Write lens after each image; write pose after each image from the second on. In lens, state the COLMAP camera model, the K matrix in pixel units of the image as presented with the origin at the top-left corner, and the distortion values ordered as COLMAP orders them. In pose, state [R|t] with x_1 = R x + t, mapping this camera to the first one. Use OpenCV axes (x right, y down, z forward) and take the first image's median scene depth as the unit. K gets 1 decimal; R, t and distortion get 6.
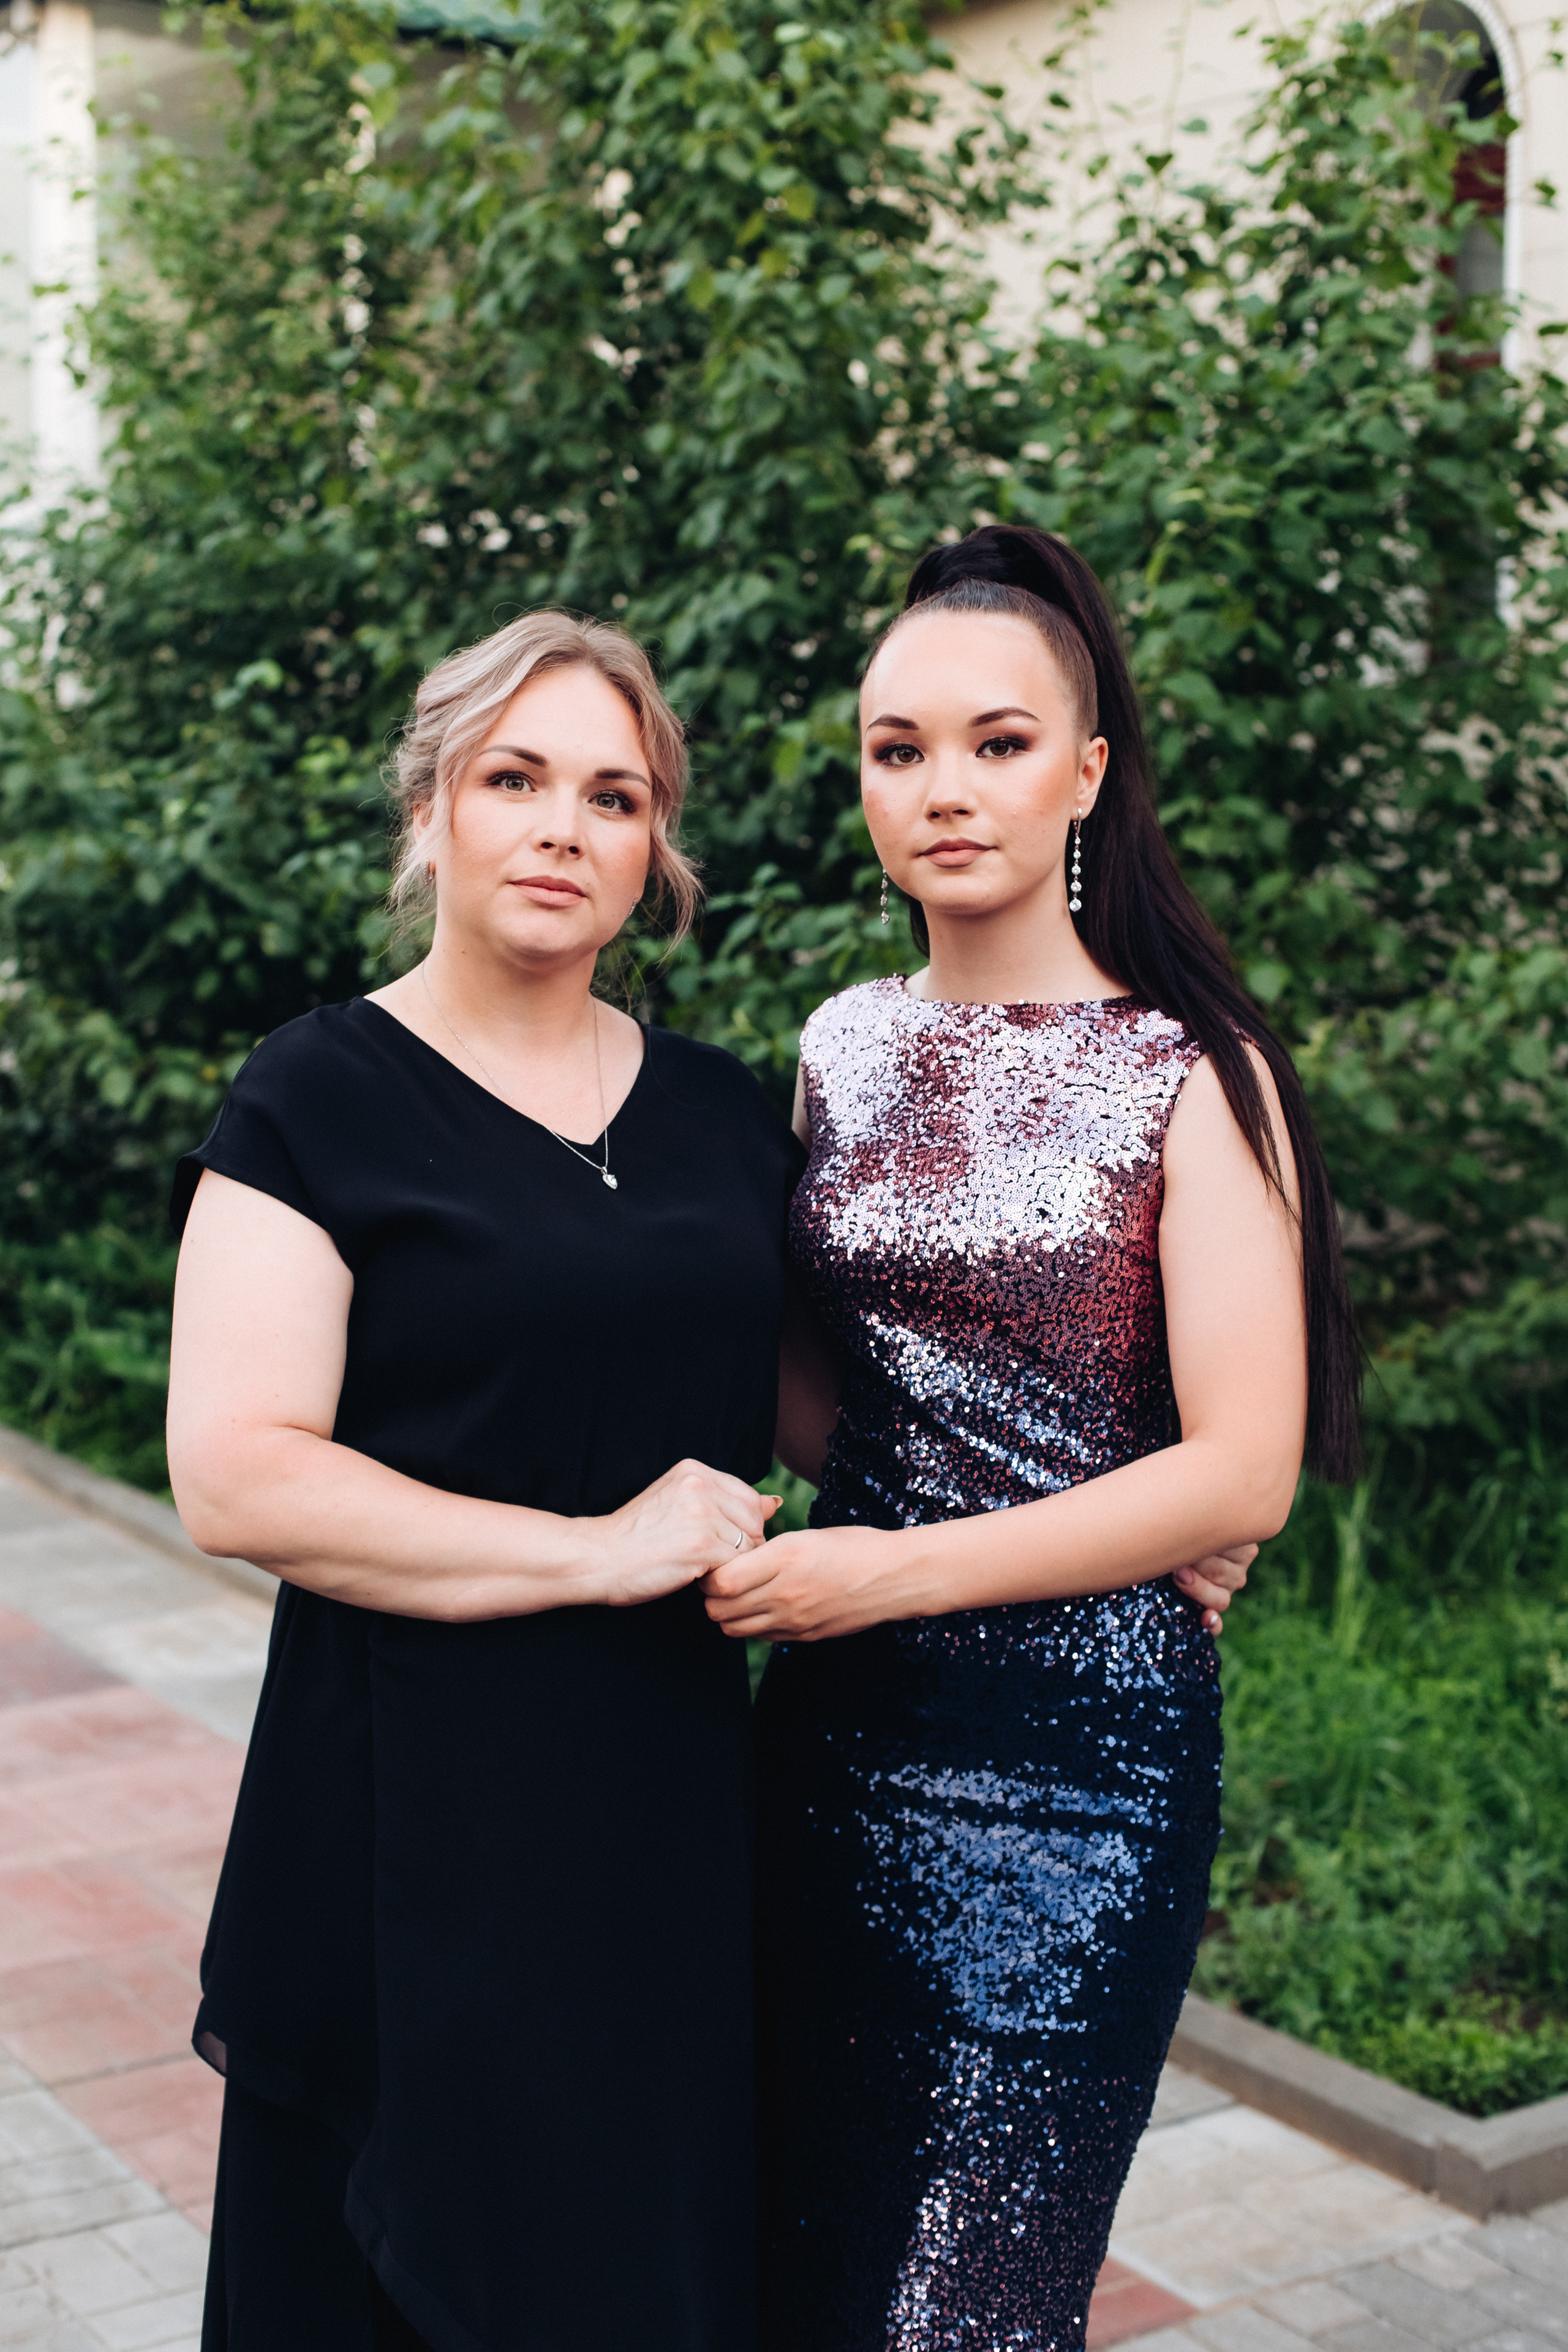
lens RADIAL K [[3248.3, 0, 762.4], [0, 3248.3, 1156.4], [0, 0, 1]] dist [-0.029797, 0.000000]
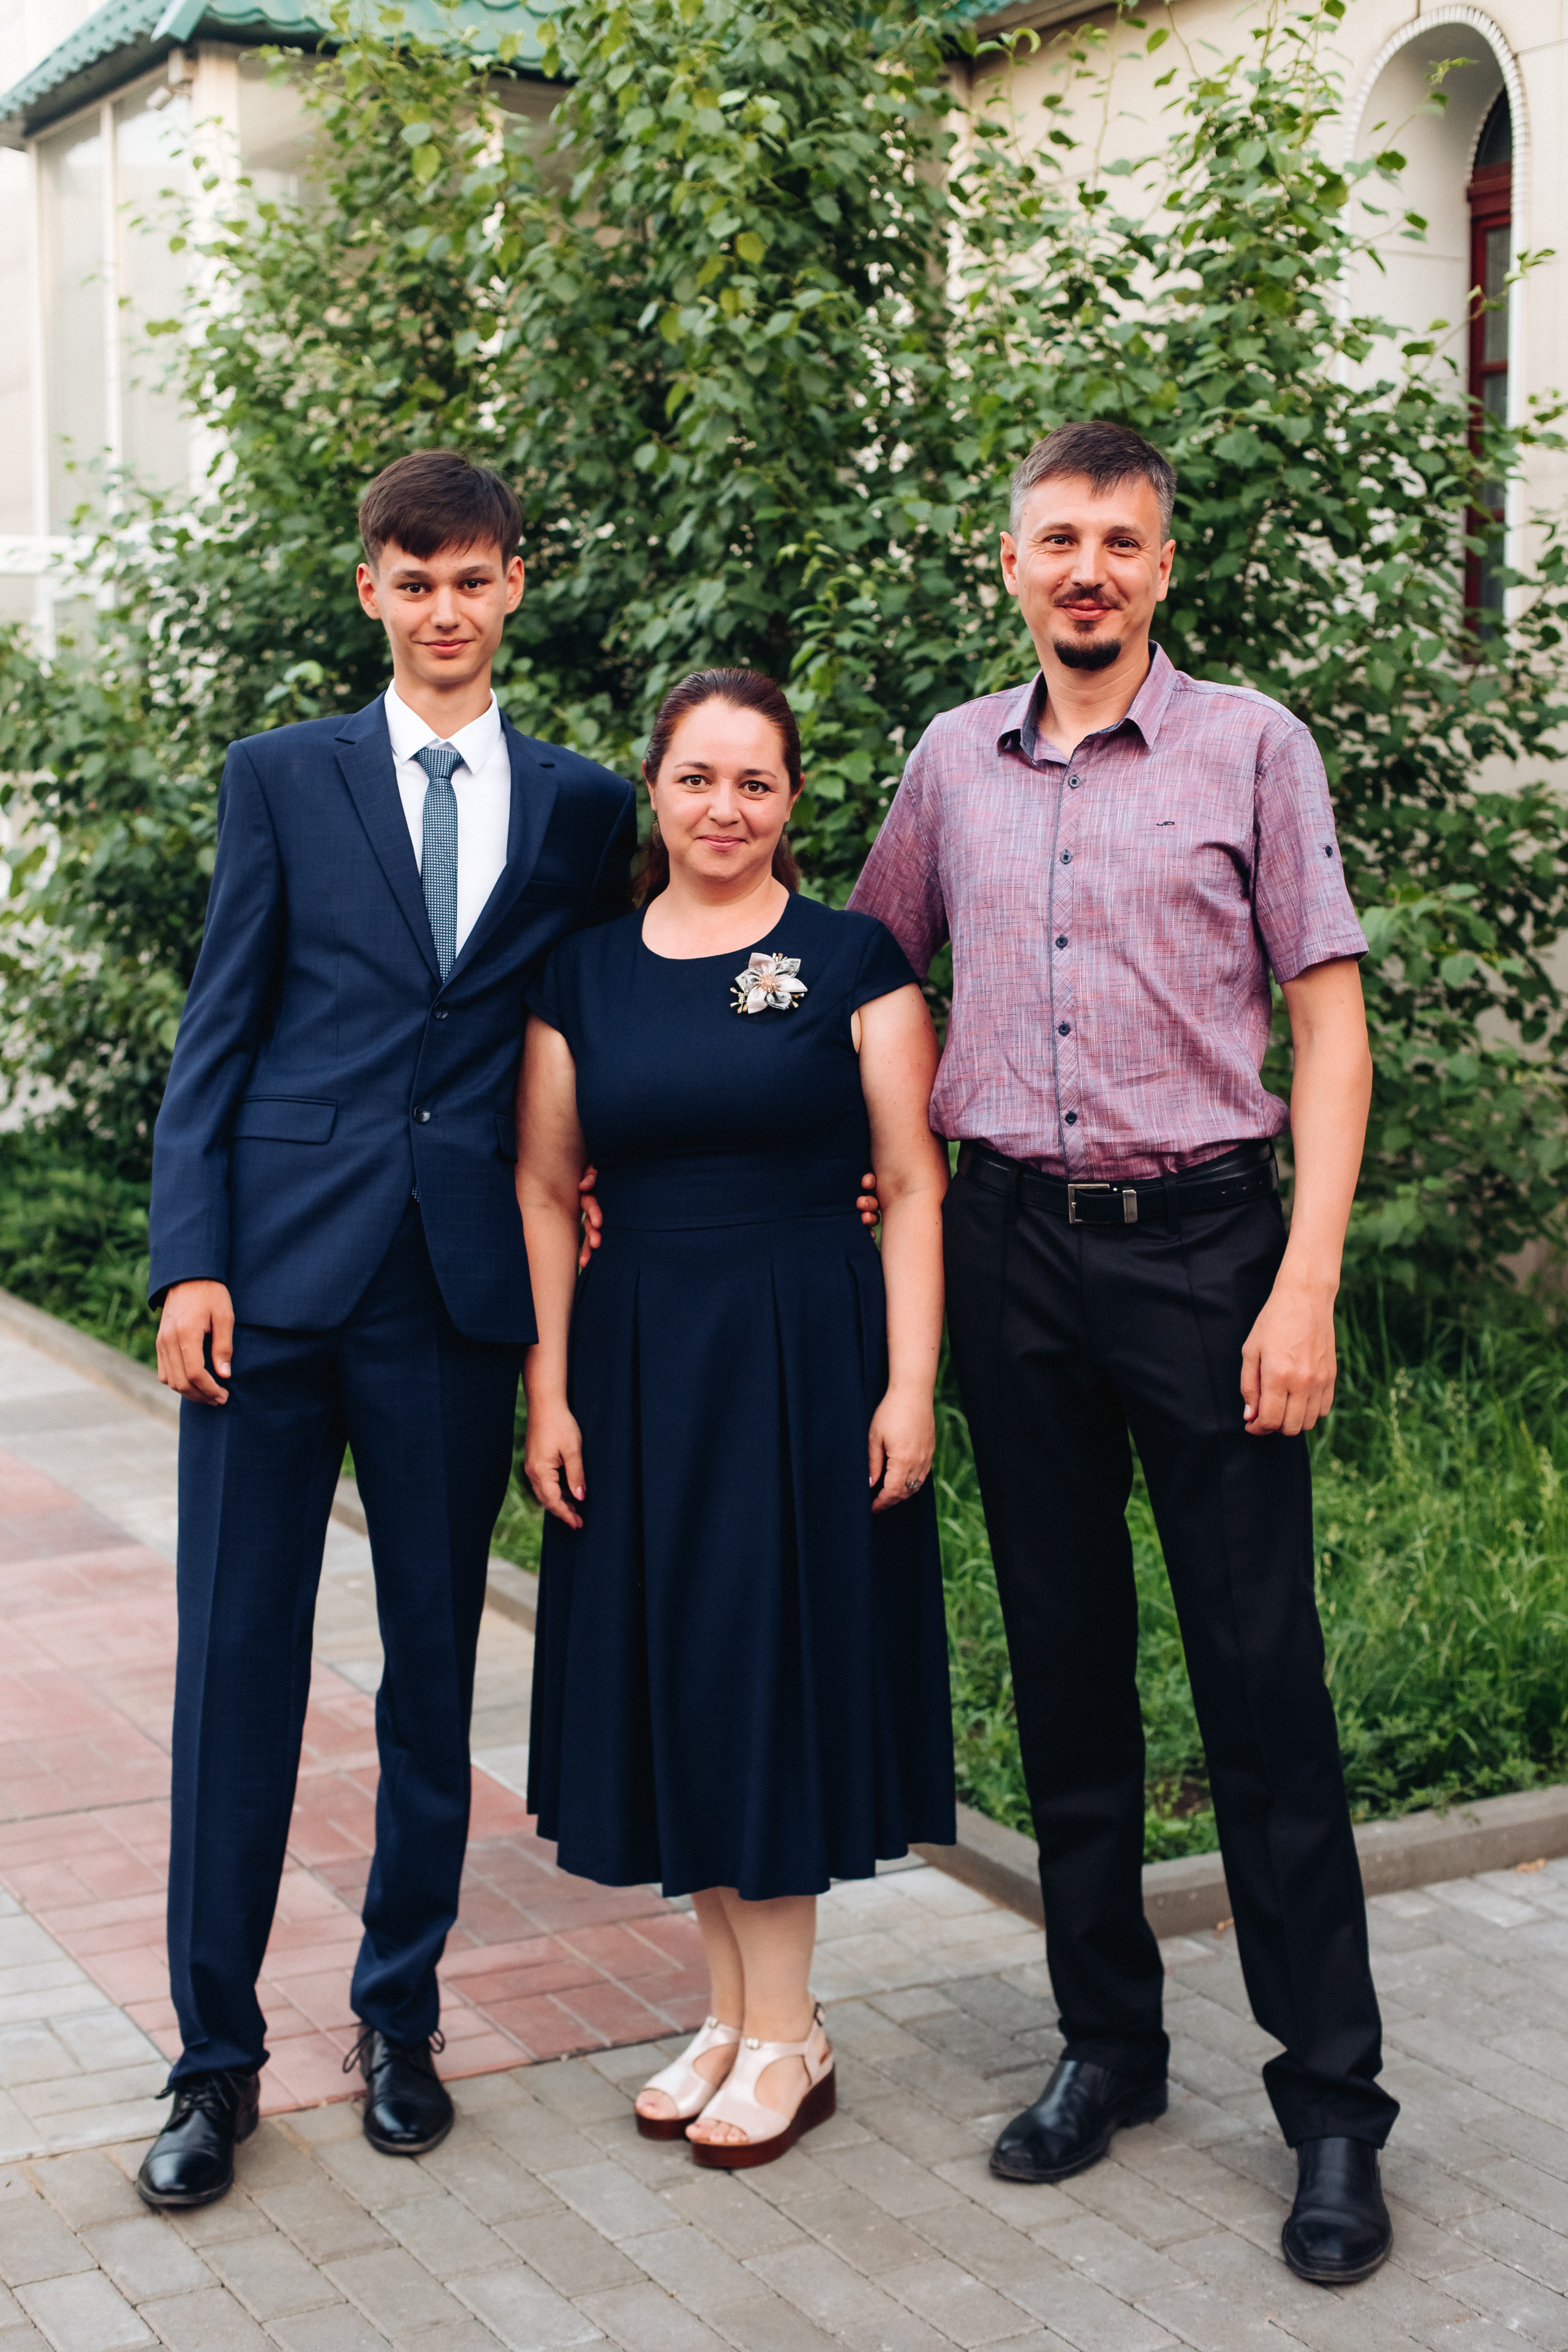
lens RADIAL K [[3248.3, 0, 813.0], [0, 3248.3, 1178.8], [0, 0, 1]] dist [-0.029797, 0.000000]
pose [[0.996176, 0.003592, -0.087290, 0.128251], [-0.002761, 0.999950, 0.009646, 0.017554], [0.087321, -0.009368, 0.996136, -0.117578]]
